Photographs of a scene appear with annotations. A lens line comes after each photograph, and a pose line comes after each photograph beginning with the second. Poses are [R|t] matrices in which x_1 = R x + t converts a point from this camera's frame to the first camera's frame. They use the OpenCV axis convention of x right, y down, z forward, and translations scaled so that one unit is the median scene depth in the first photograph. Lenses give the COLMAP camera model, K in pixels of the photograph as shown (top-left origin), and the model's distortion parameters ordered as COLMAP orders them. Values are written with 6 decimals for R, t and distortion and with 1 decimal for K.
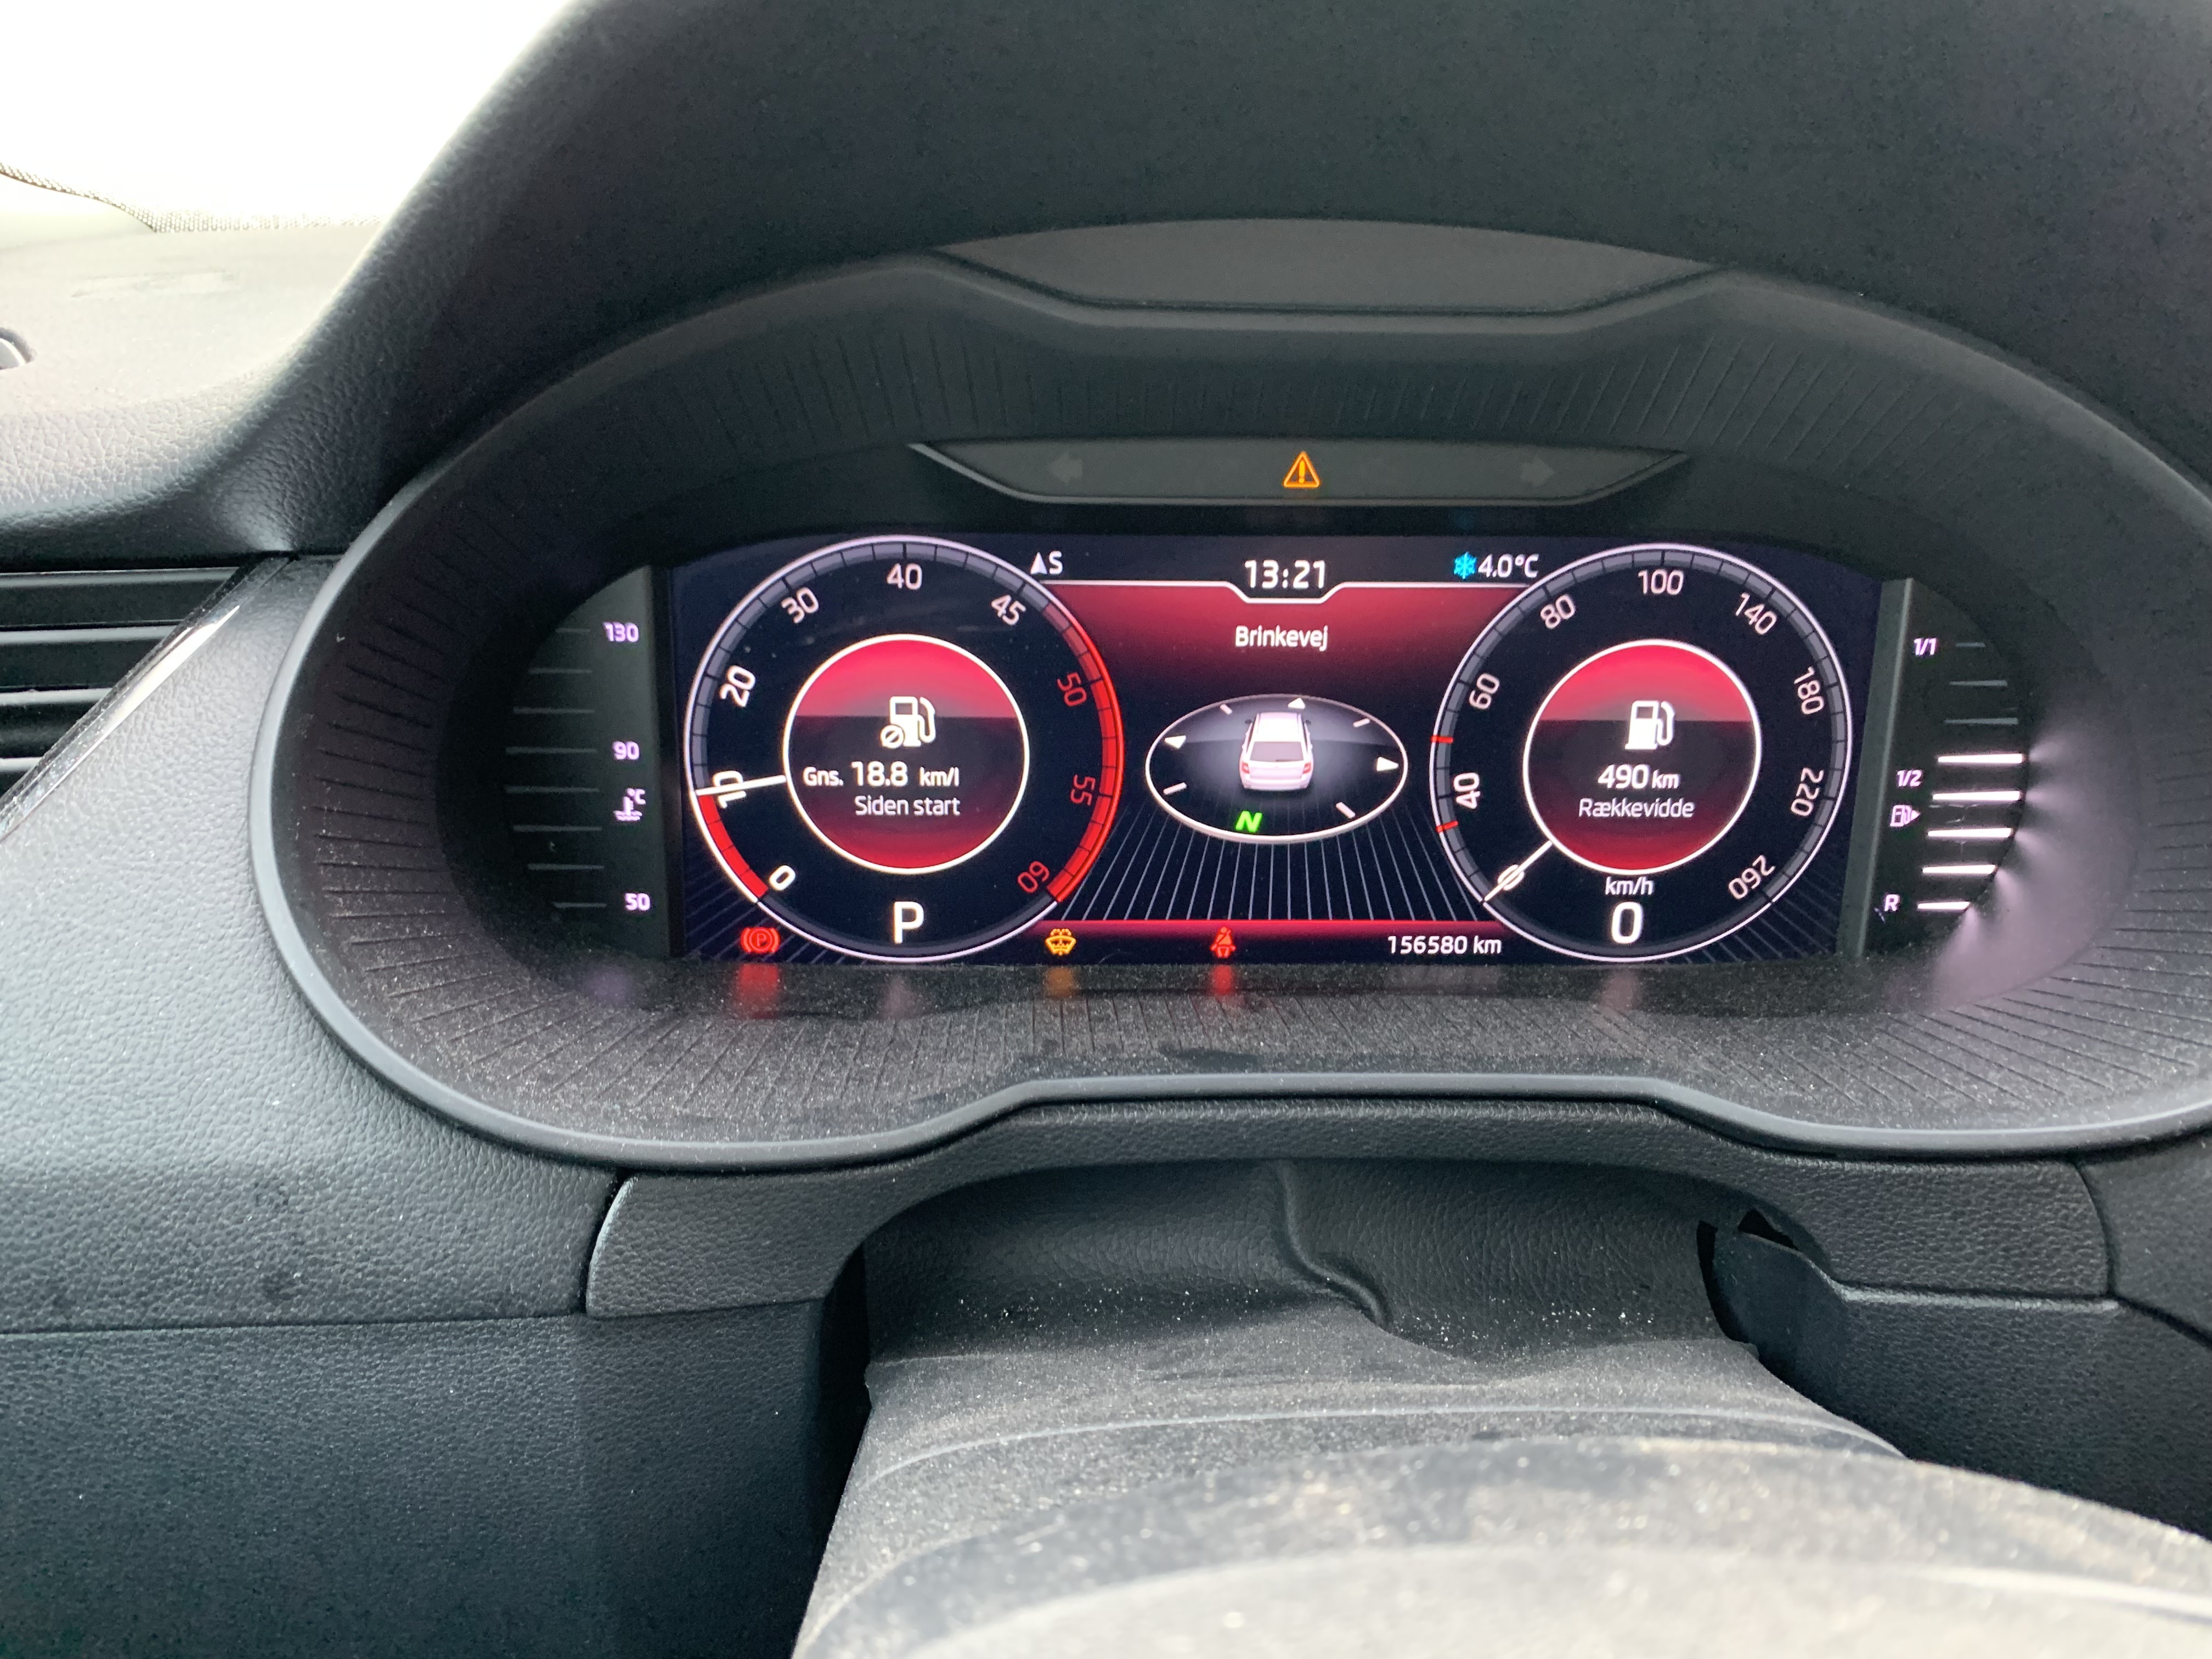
lens RADIAL K [[1672.3, 0, 1103.5], [0, 1672.3, 841.5], [0, 0, 1]] dist [0.031380, -0.021377]
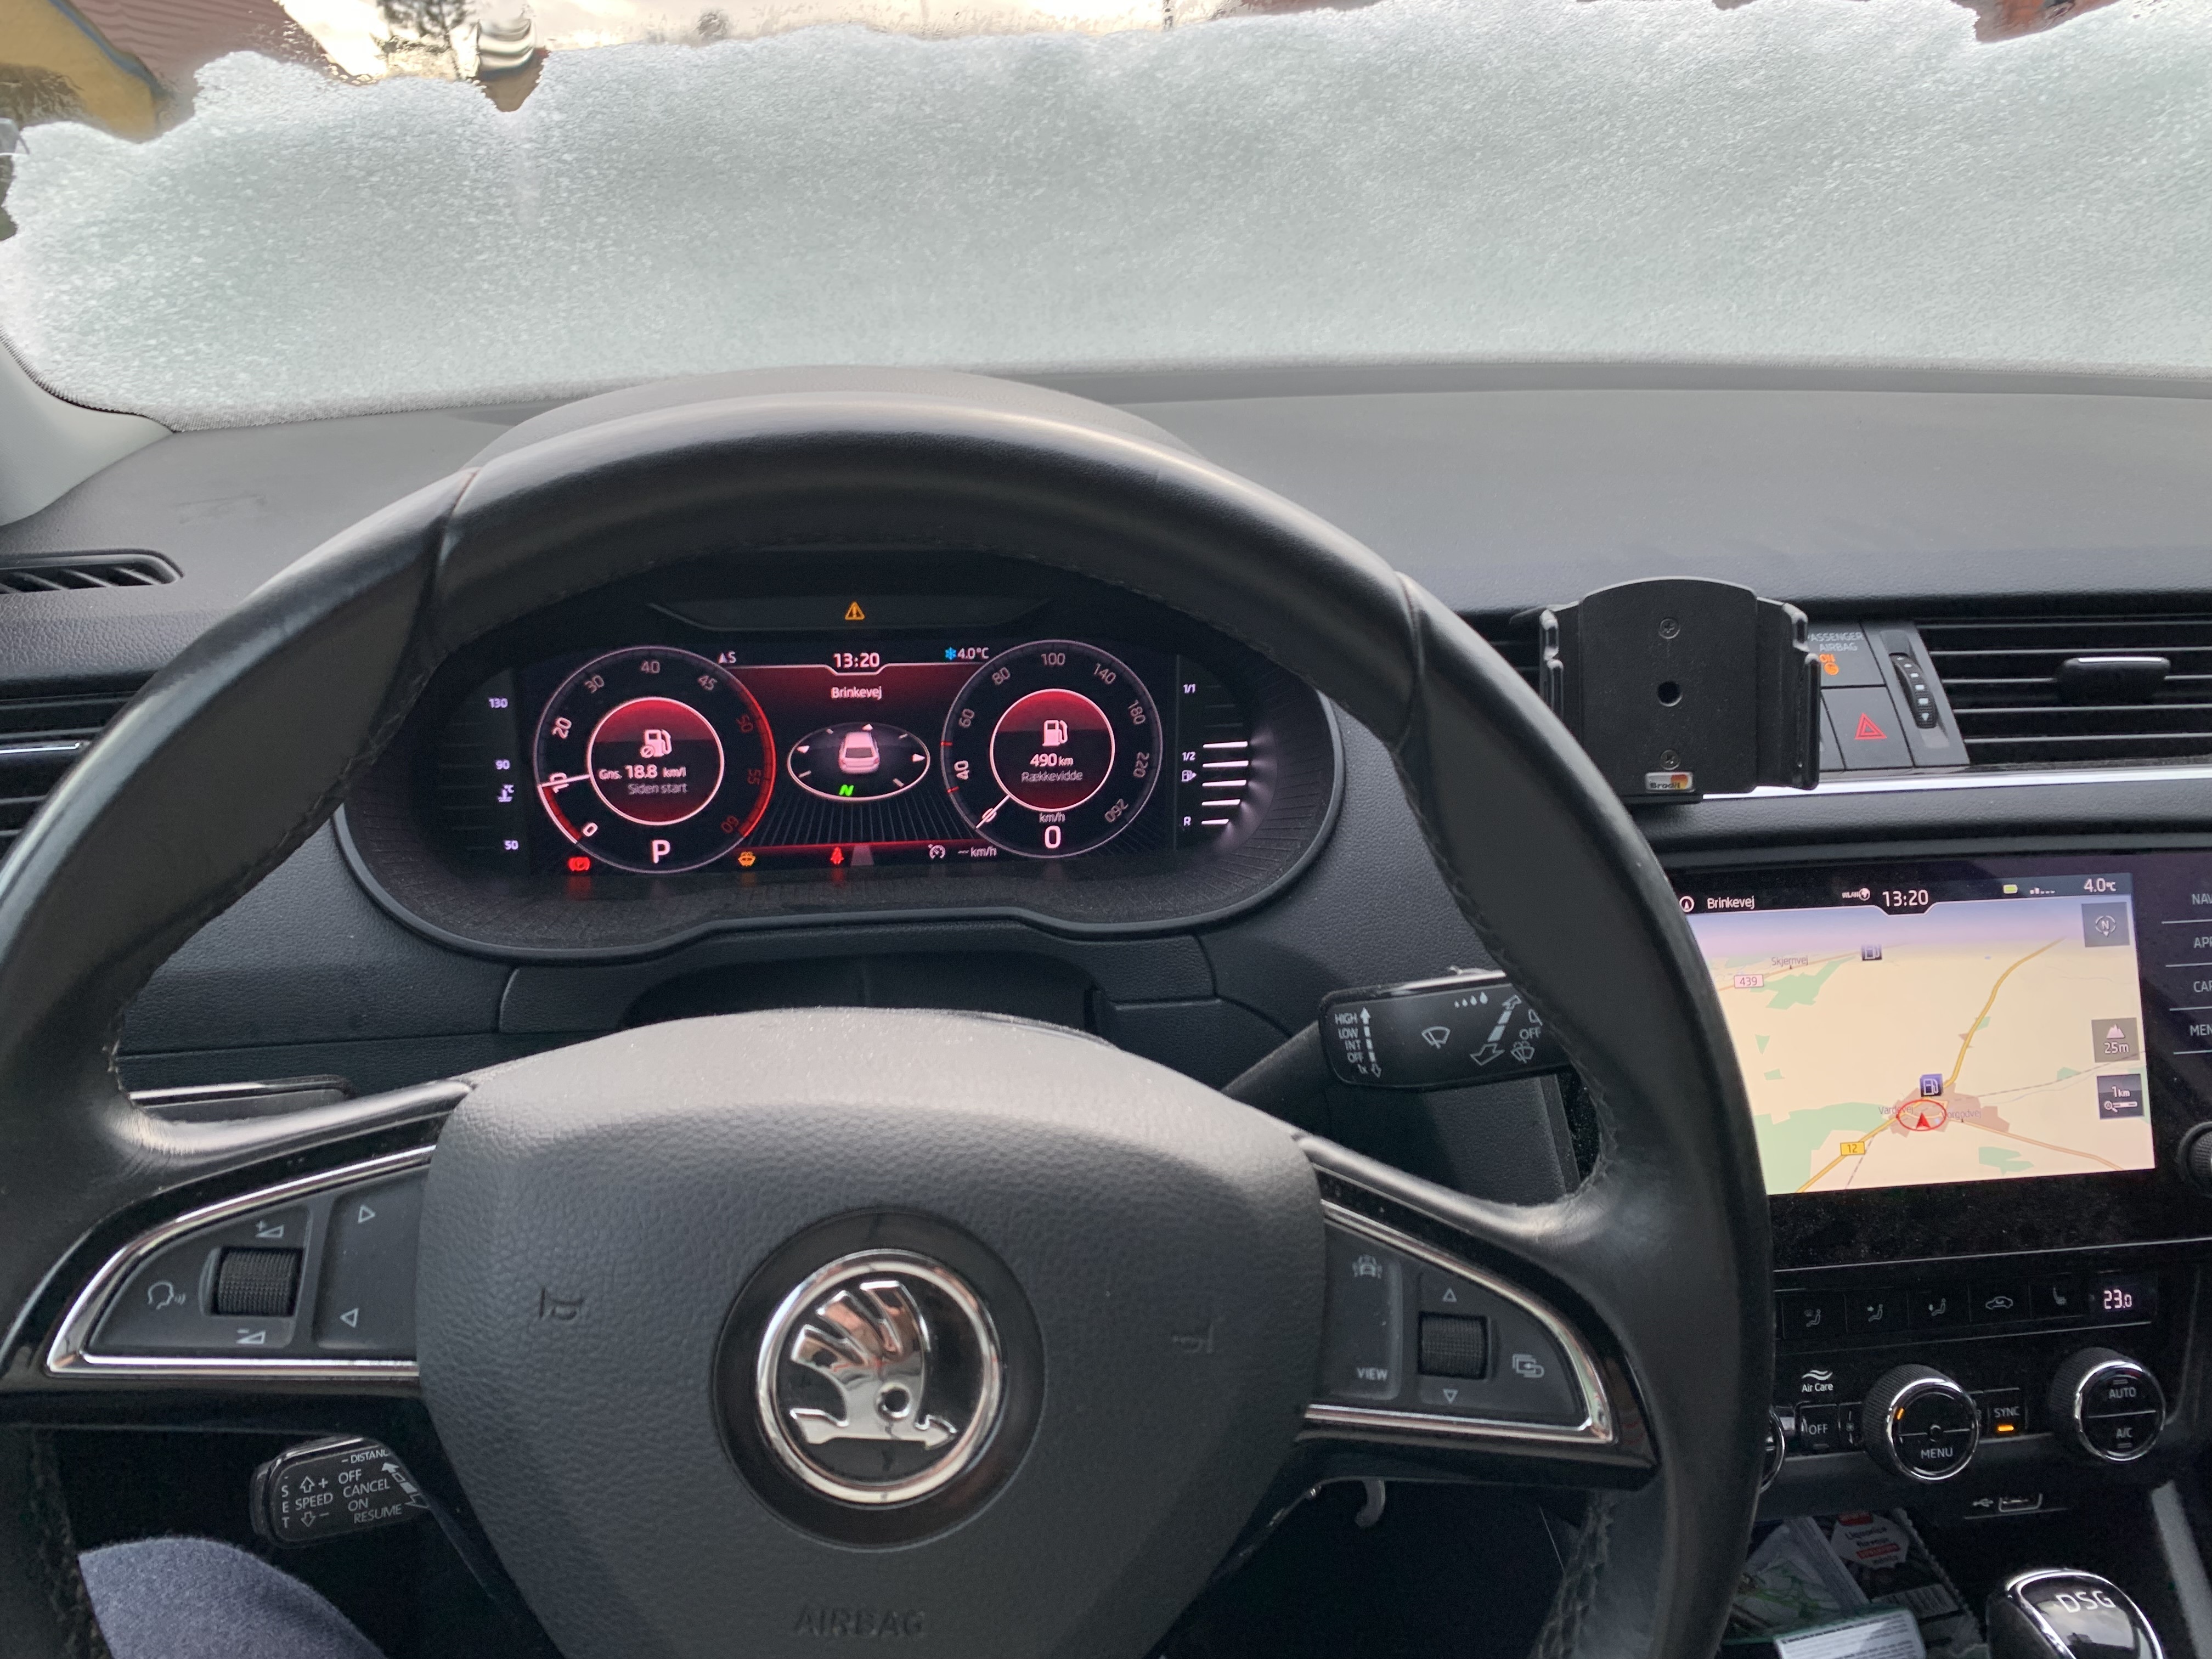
lens RADIAL K [[1672.3, 0, 1108.5], [0, 1672.3, 806.2], [0, 0, 1]] dist [0.031380, -0.021377]
pose [[0.994893, -0.034897, 0.094715, 0.203805], [0.034245, 0.999377, 0.008494, -0.000082], [-0.094952, -0.005207, 0.995468, -0.900074]]
